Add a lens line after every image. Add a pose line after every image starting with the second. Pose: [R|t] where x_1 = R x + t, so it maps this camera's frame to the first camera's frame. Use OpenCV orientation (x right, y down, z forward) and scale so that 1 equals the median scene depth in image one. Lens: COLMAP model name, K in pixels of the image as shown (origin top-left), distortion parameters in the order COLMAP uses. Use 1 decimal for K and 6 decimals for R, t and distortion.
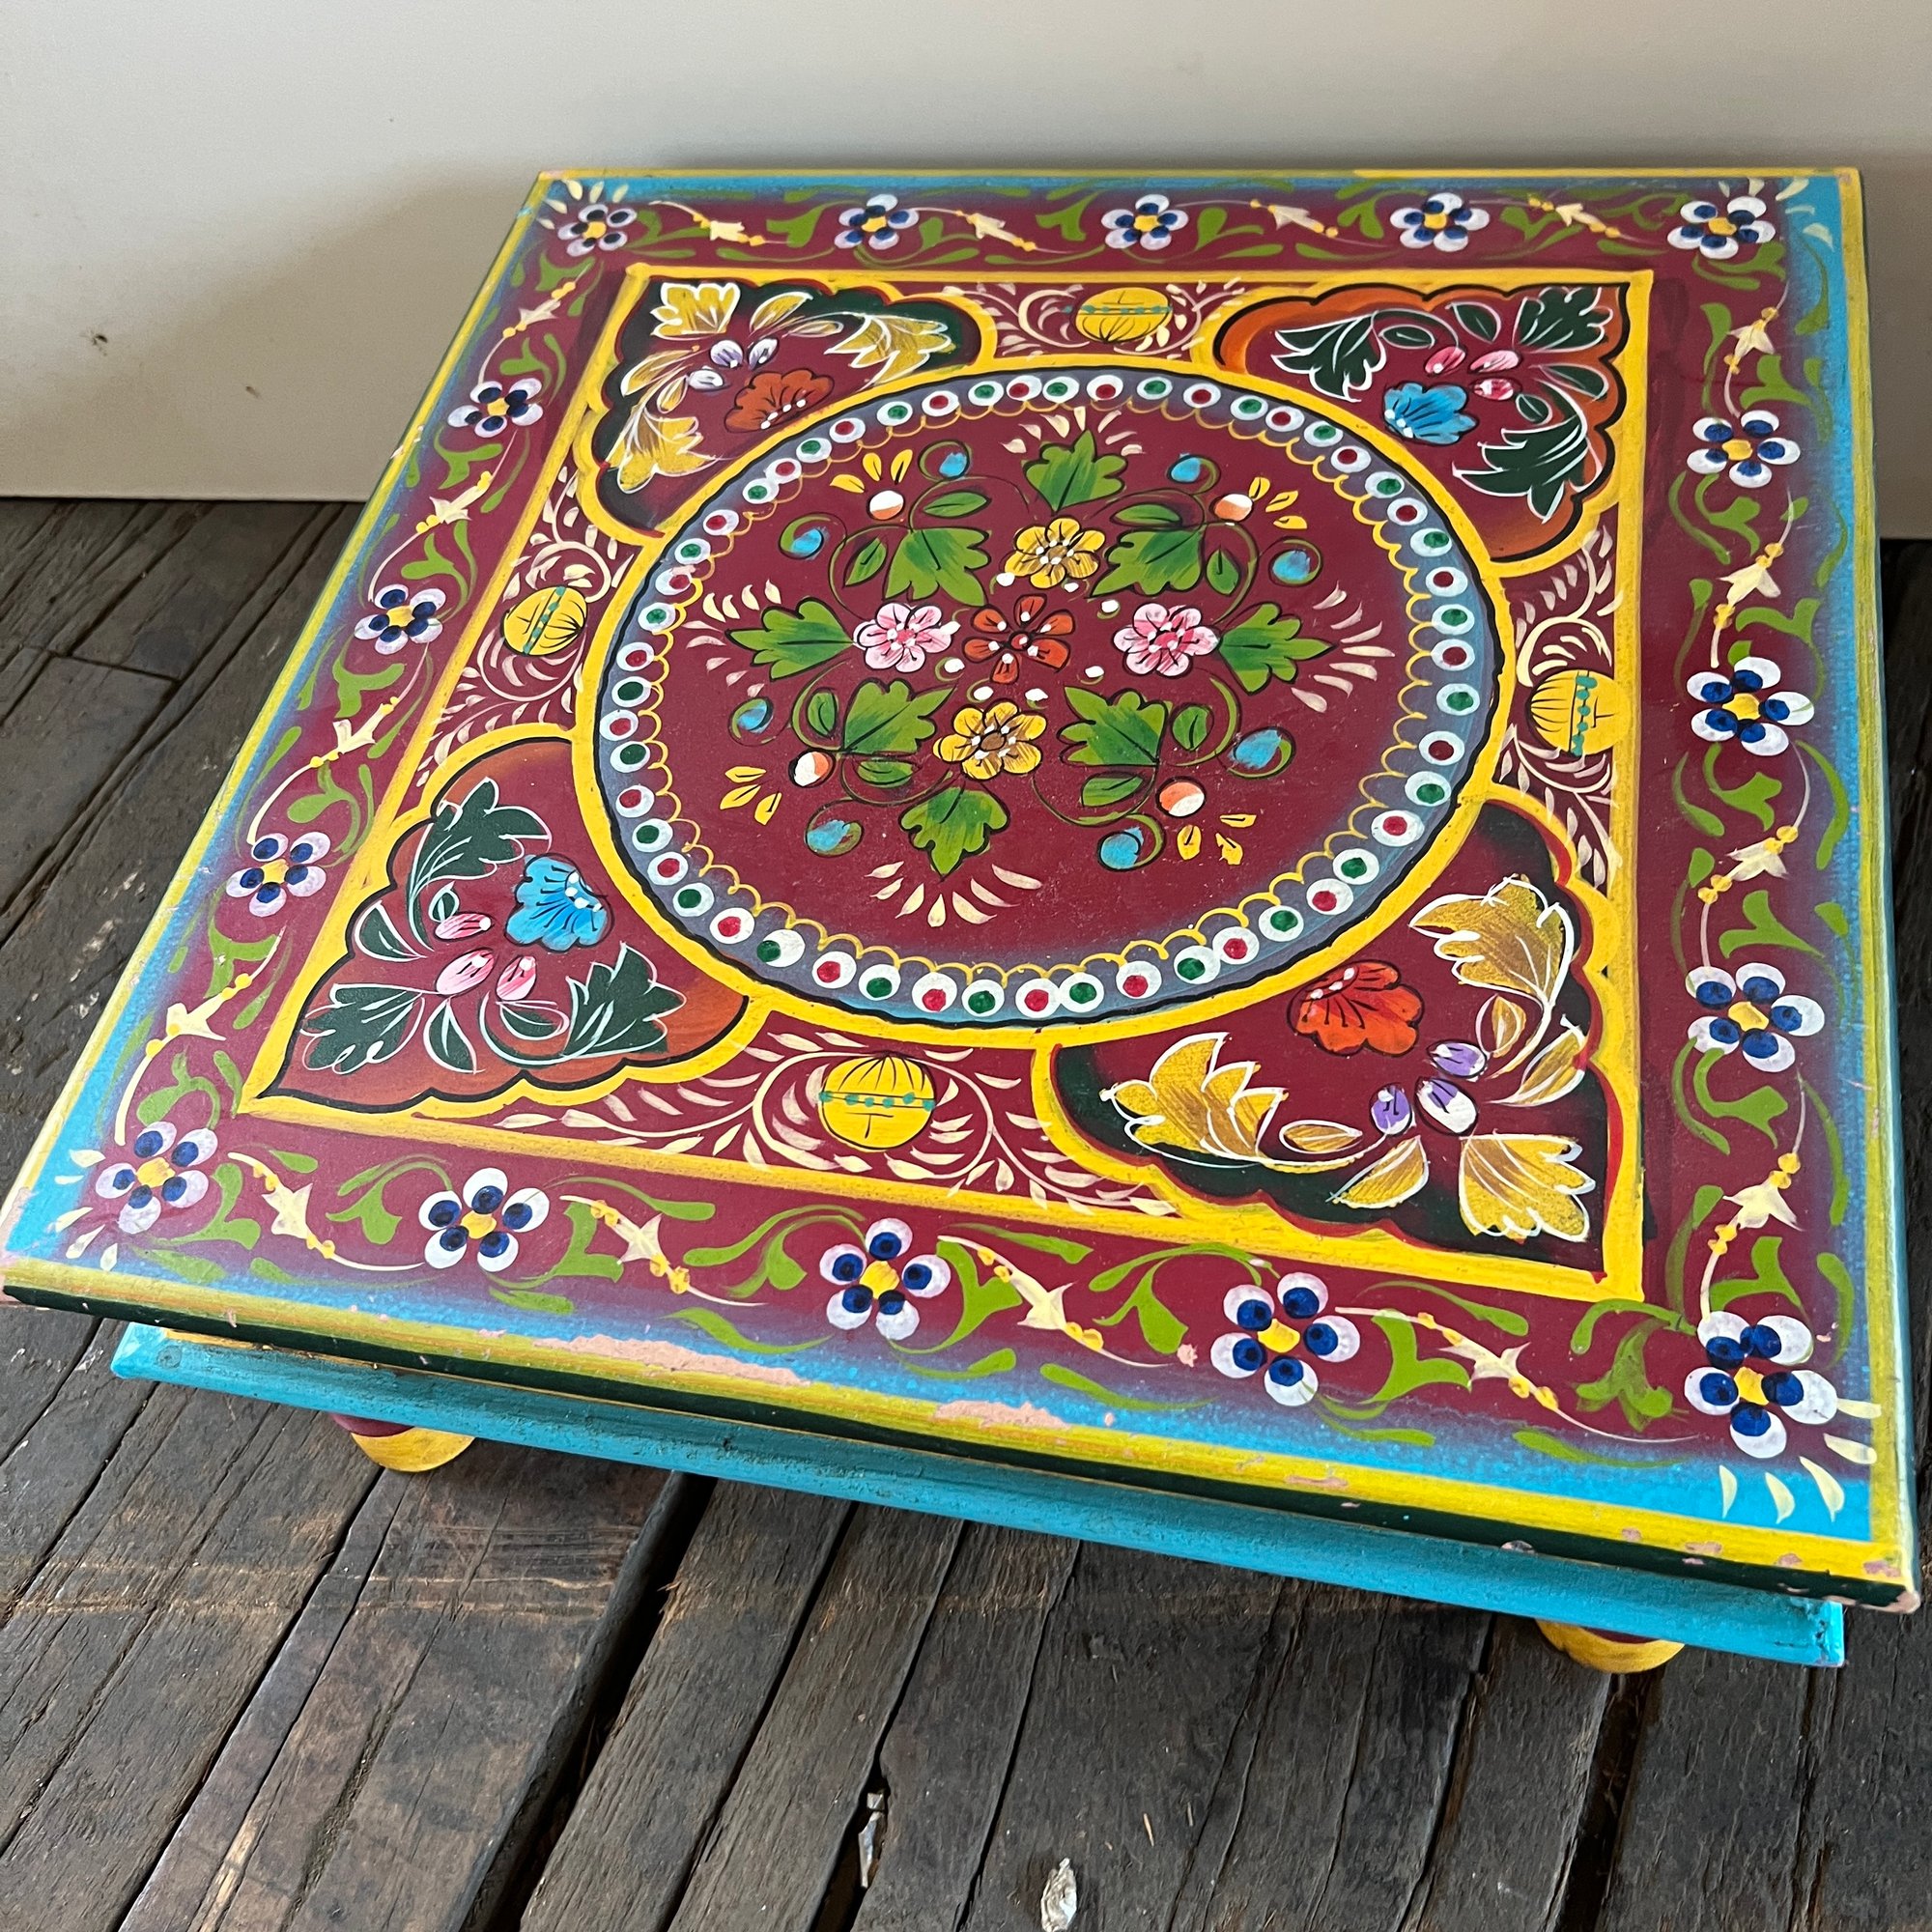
lens RADIAL K [[1945.1, 0, 934.0], [0, 1945.1, 964.8], [0, 0, 1]] dist [-0.002963, 0.000000]
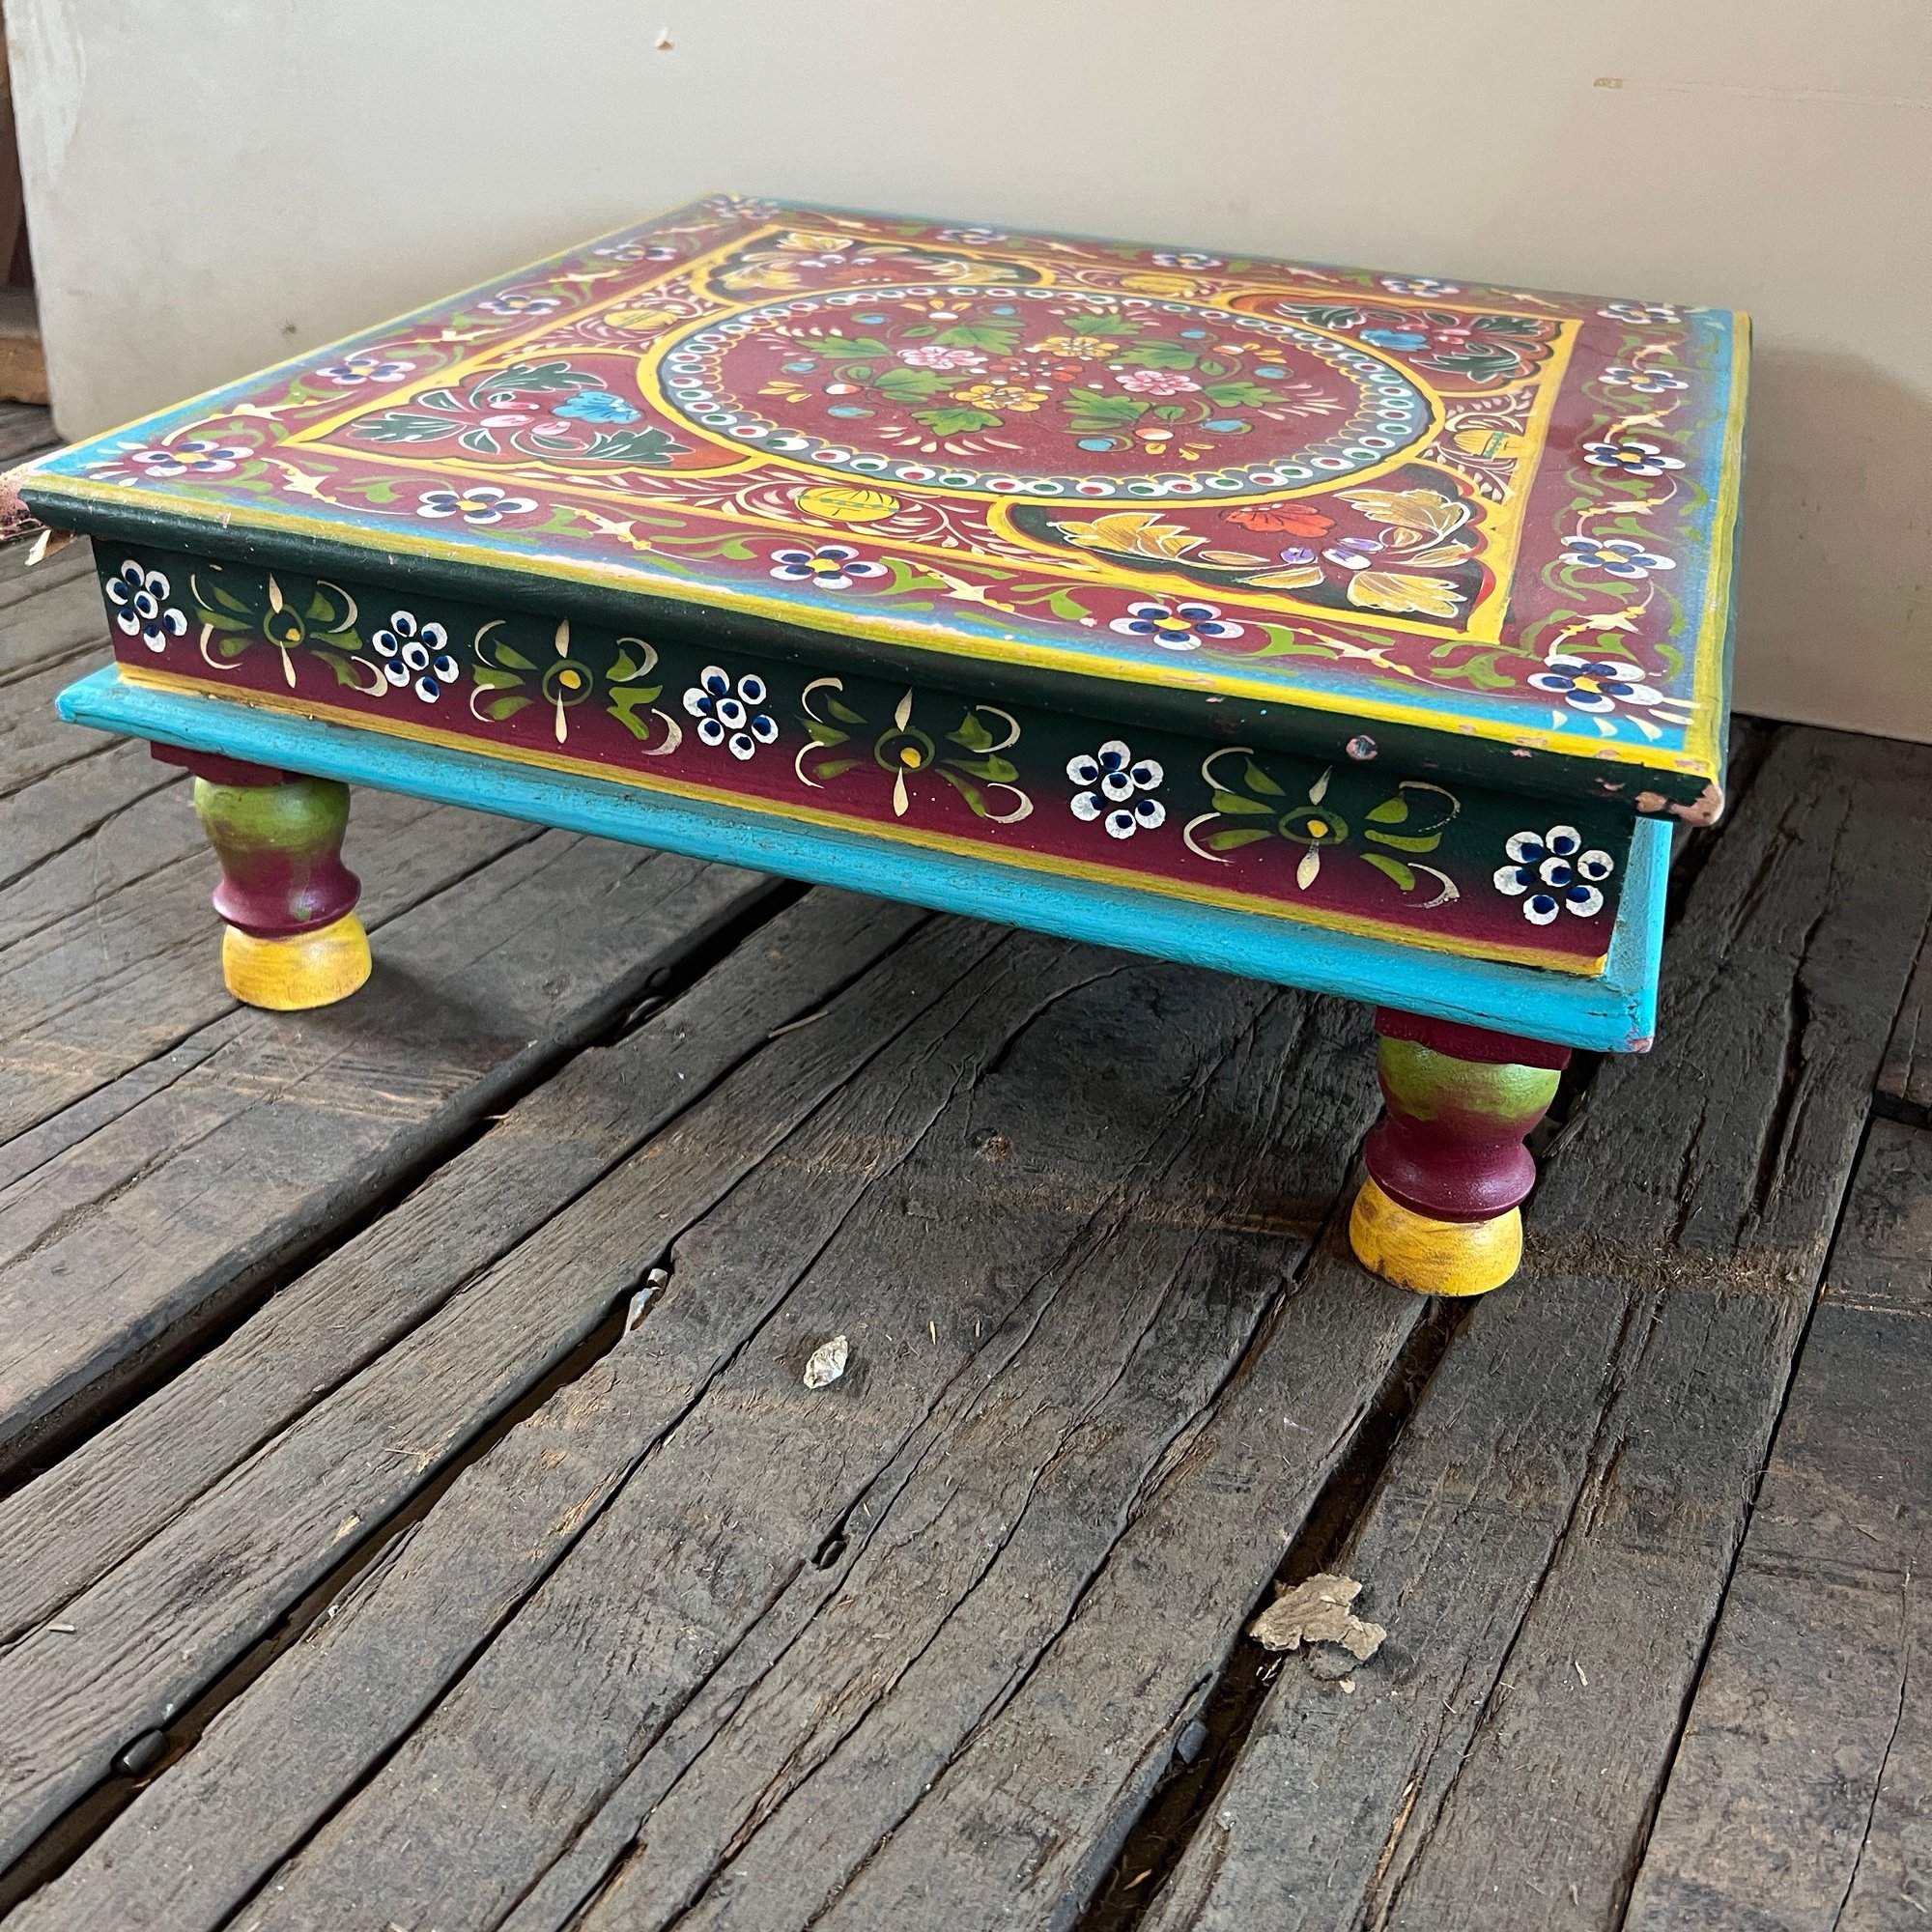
lens RADIAL K [[1945.1, 0, 937.8], [0, 1945.1, 988.1], [0, 0, 1]] dist [-0.002963, 0.000000]
pose [[0.974090, 0.226111, -0.004782, 0.089299], [-0.210602, 0.899164, -0.383602, 0.742367], [-0.082437, 0.374670, 0.923486, 0.063395]]
